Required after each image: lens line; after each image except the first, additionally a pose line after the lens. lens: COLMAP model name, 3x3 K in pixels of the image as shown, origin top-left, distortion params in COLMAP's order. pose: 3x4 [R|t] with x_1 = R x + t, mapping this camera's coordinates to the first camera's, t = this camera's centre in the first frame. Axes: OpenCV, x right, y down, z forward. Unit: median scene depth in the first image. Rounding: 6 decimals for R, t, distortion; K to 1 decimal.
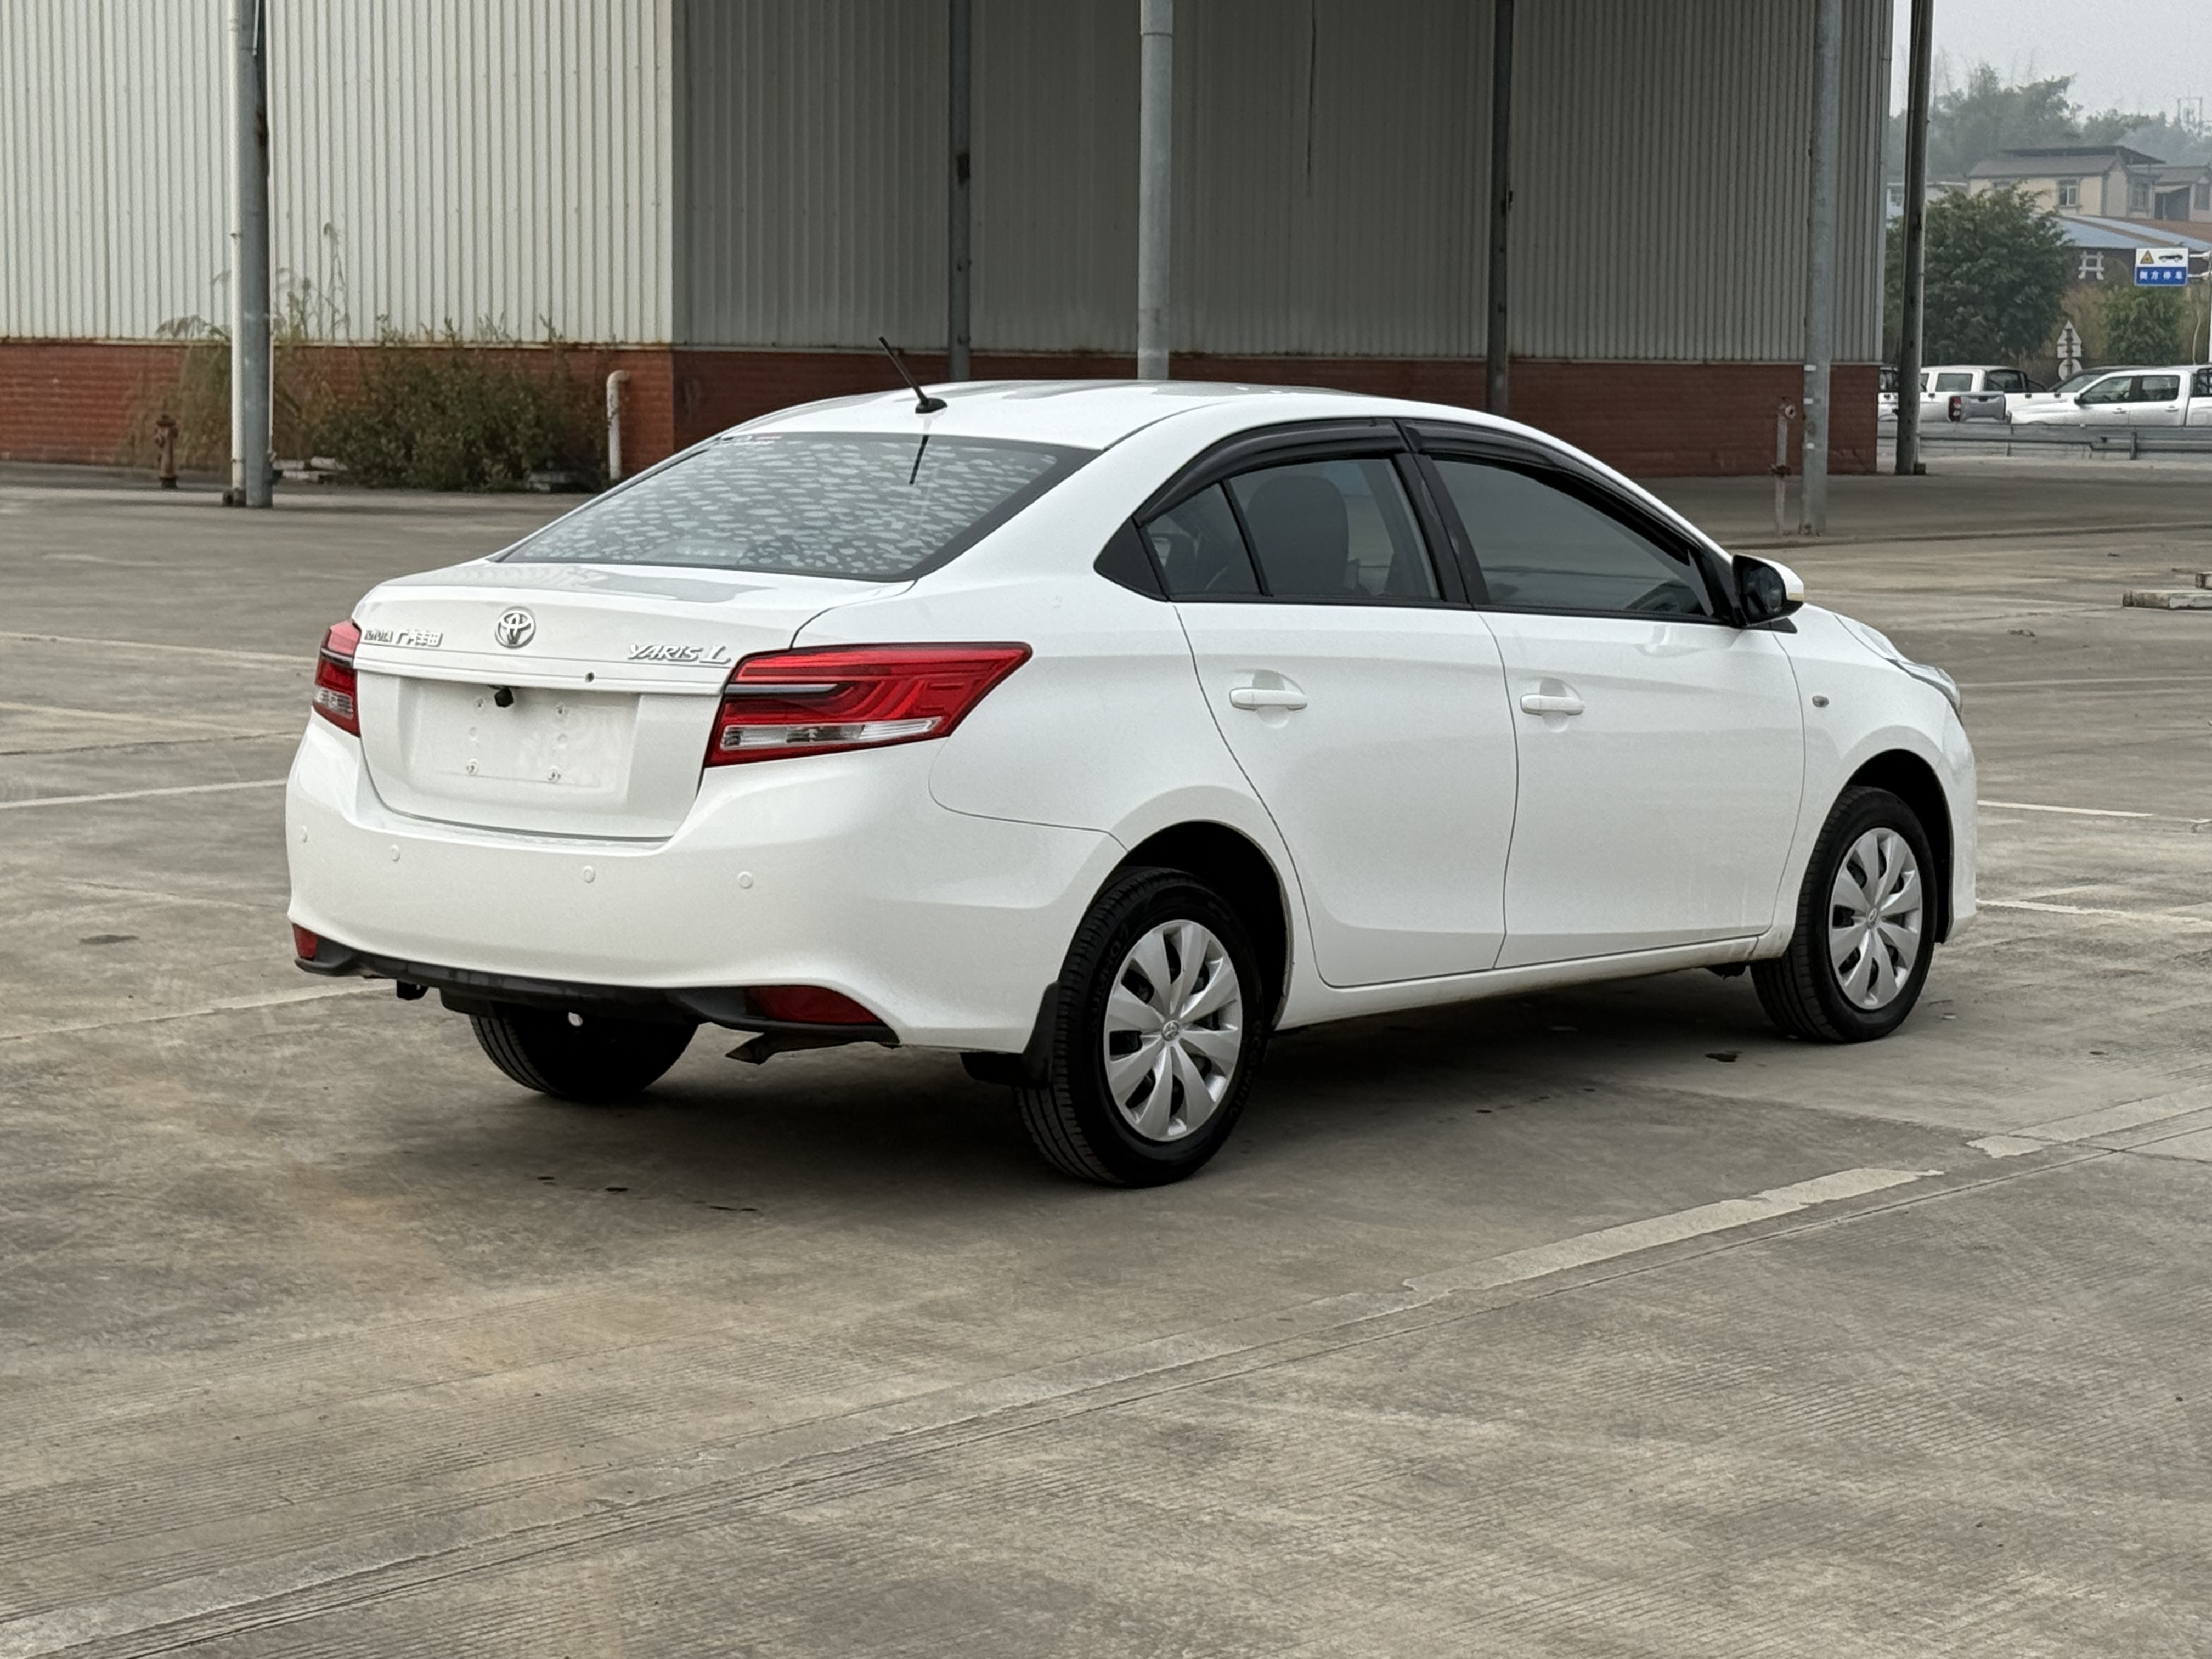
lens RADIAL K [[4705.1, 0, 1111.2], [0, 4705.1, 832.4], [0, 0, 1]] dist [0.137492, 0.000000]
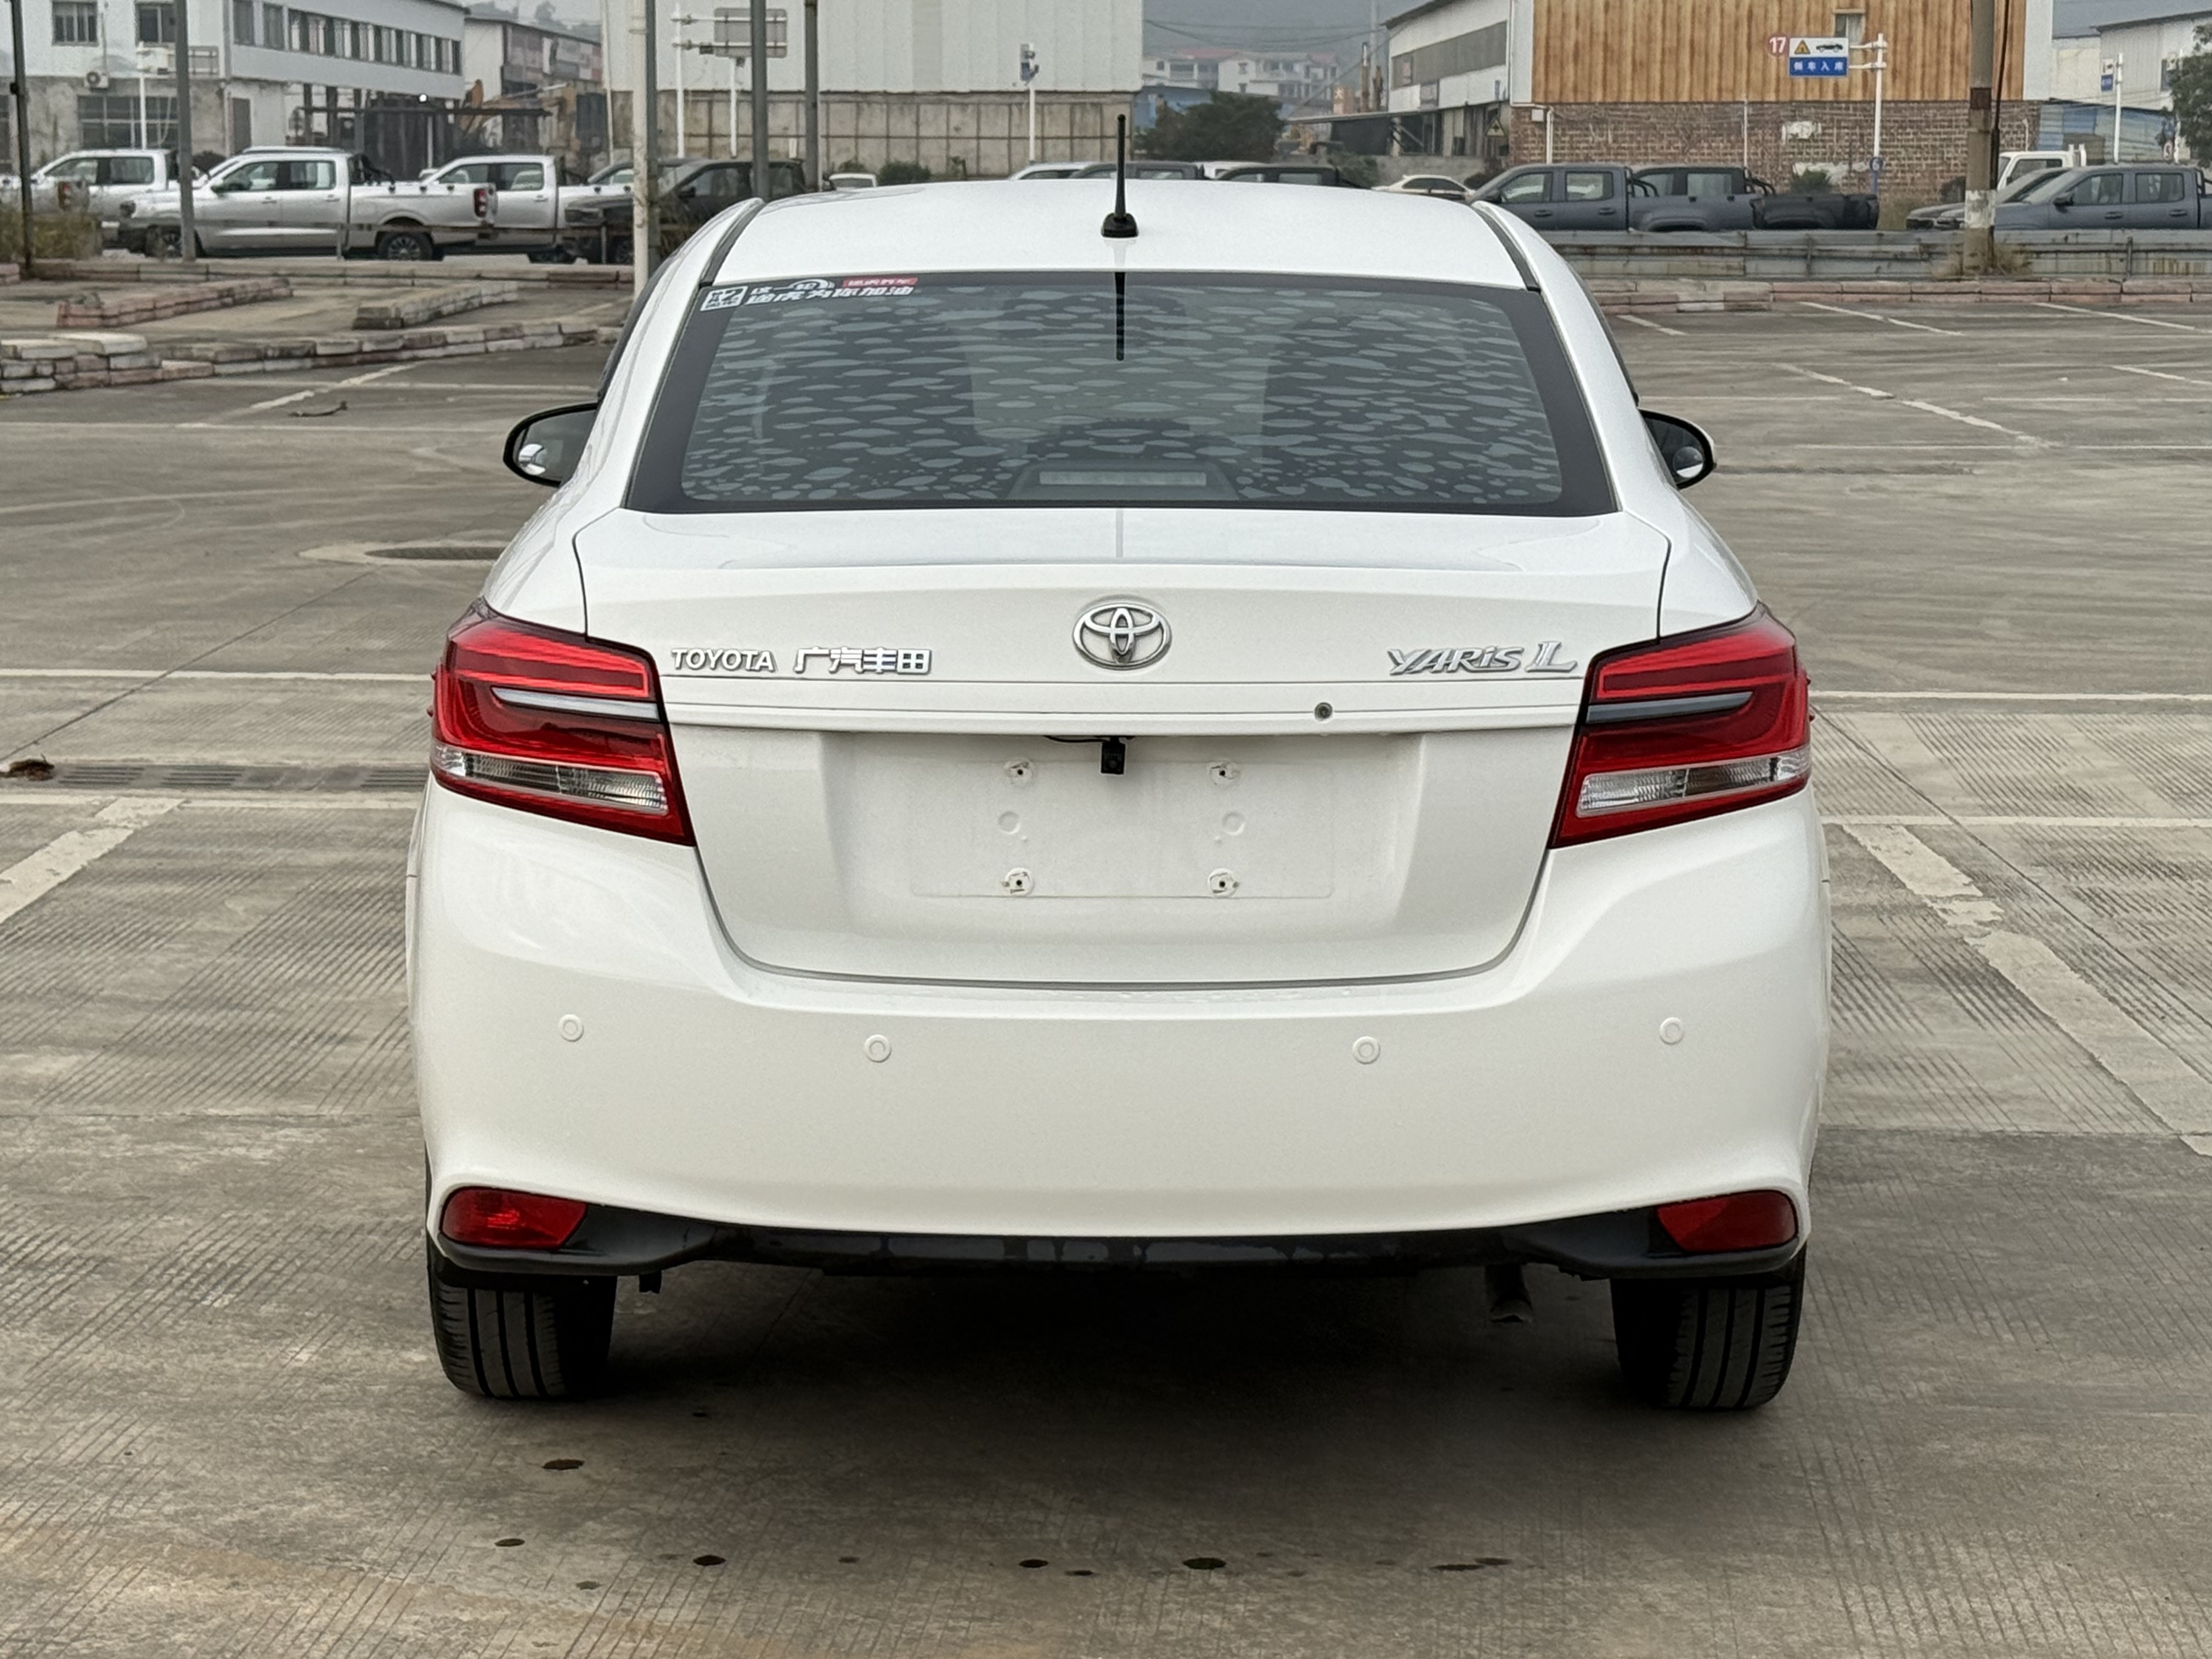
lens RADIAL K [[4705.1, 0, 1111.0], [0, 4705.1, 832.2], [0, 0, 1]] dist [0.137492, 0.000000]
pose [[0.771878, -0.095406, 0.628571, -0.486725], [0.065737, 0.995354, 0.070353, -0.059480], [-0.632363, -0.012984, 0.774563, 0.560987]]
